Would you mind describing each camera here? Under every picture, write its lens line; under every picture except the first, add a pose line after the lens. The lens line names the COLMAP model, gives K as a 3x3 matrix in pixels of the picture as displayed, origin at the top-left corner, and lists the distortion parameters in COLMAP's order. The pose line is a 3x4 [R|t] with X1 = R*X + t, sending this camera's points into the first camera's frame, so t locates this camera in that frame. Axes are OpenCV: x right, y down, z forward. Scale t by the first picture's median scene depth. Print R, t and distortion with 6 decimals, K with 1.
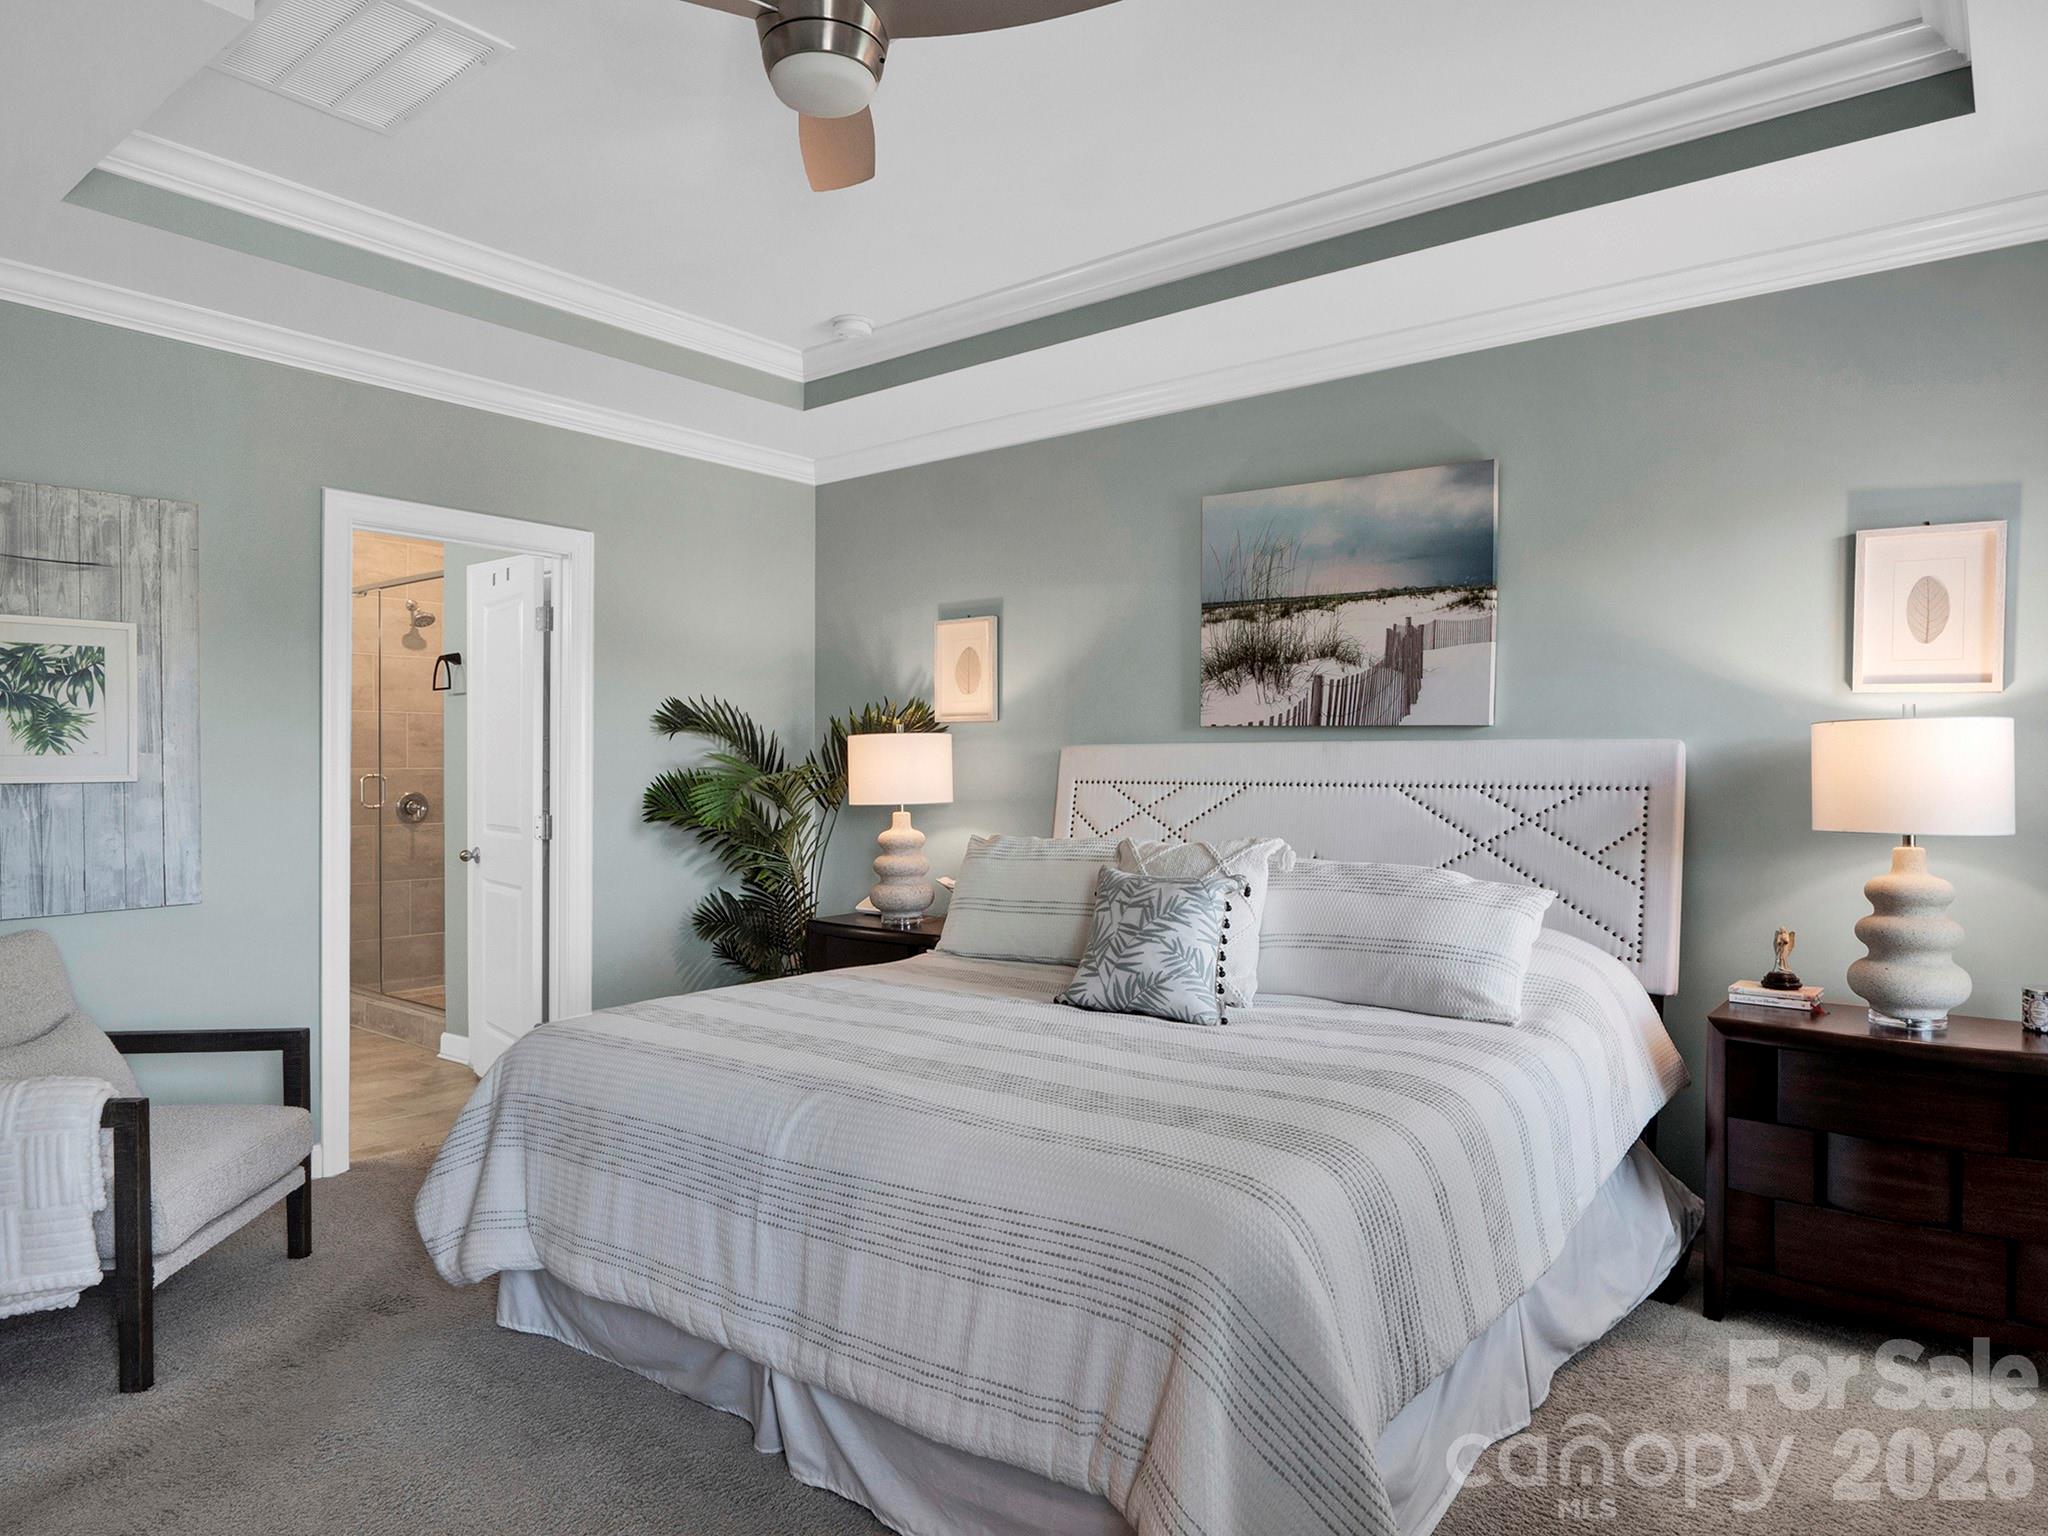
lens RADIAL K [[1278.3, 0, 1028.4], [0, 1278.3, 729.8], [0, 0, 1]] dist [-0.029881, -0.000275]
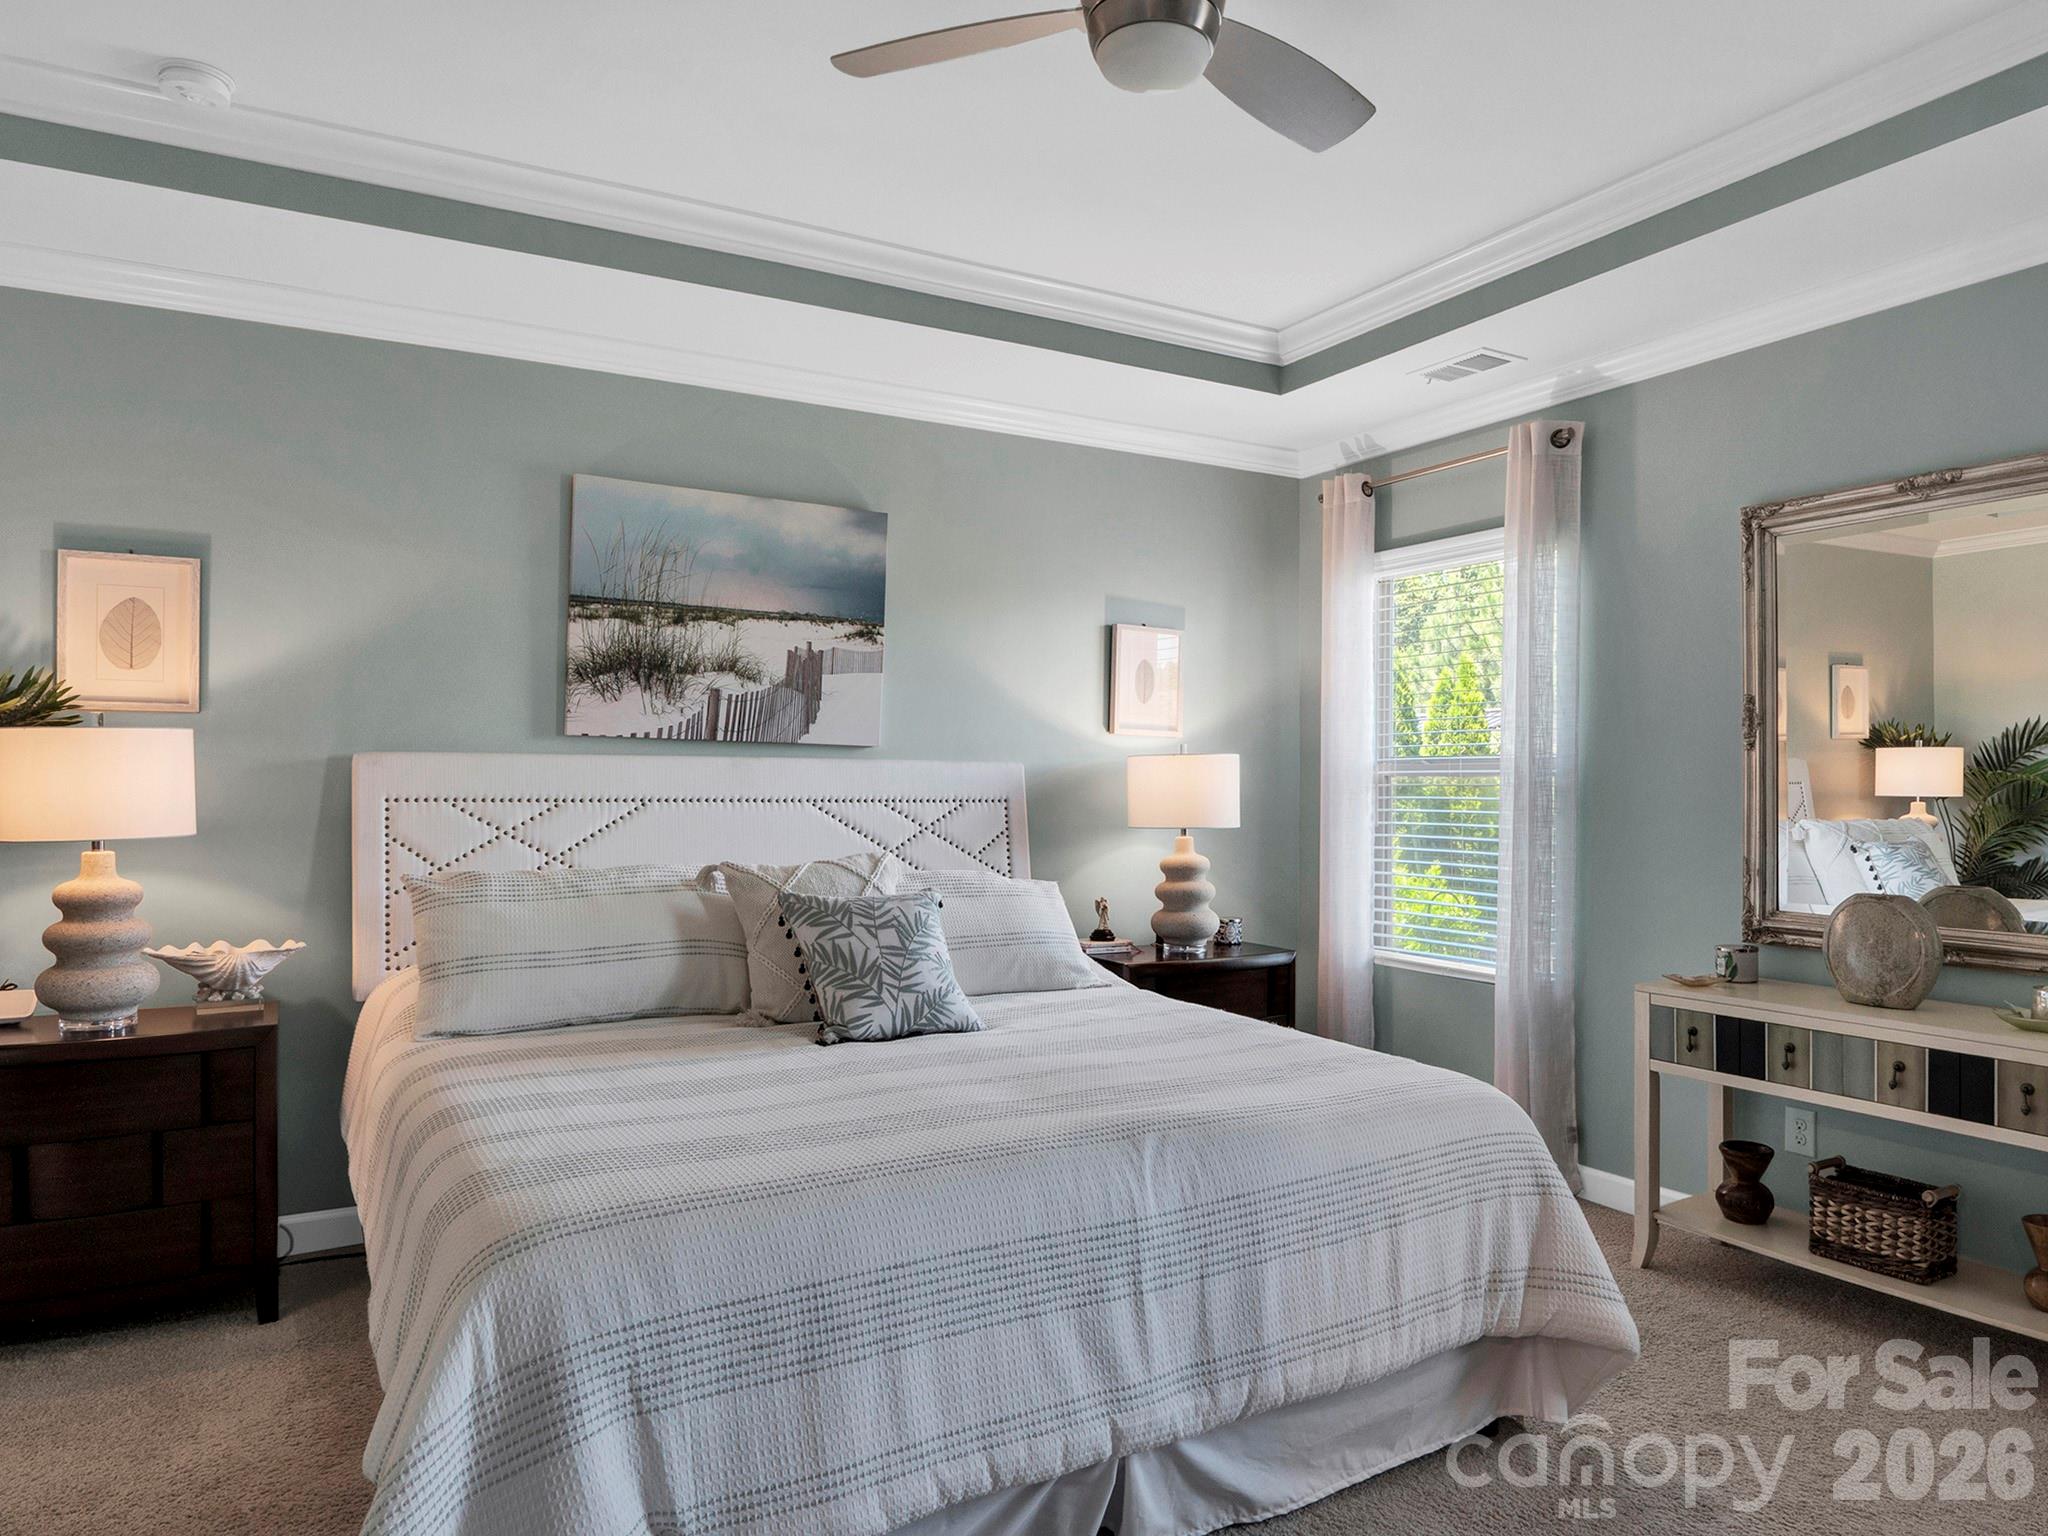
lens RADIAL K [[1269.5, 0, 1037.7], [0, 1269.5, 767.1], [0, 0, 1]] dist [-0.024047, 0.007623]
pose [[0.398231, 0.012794, 0.917196, -0.576456], [-0.033176, 0.999449, 0.000464, 0.008875], [-0.916685, -0.030614, 0.398436, 0.390581]]
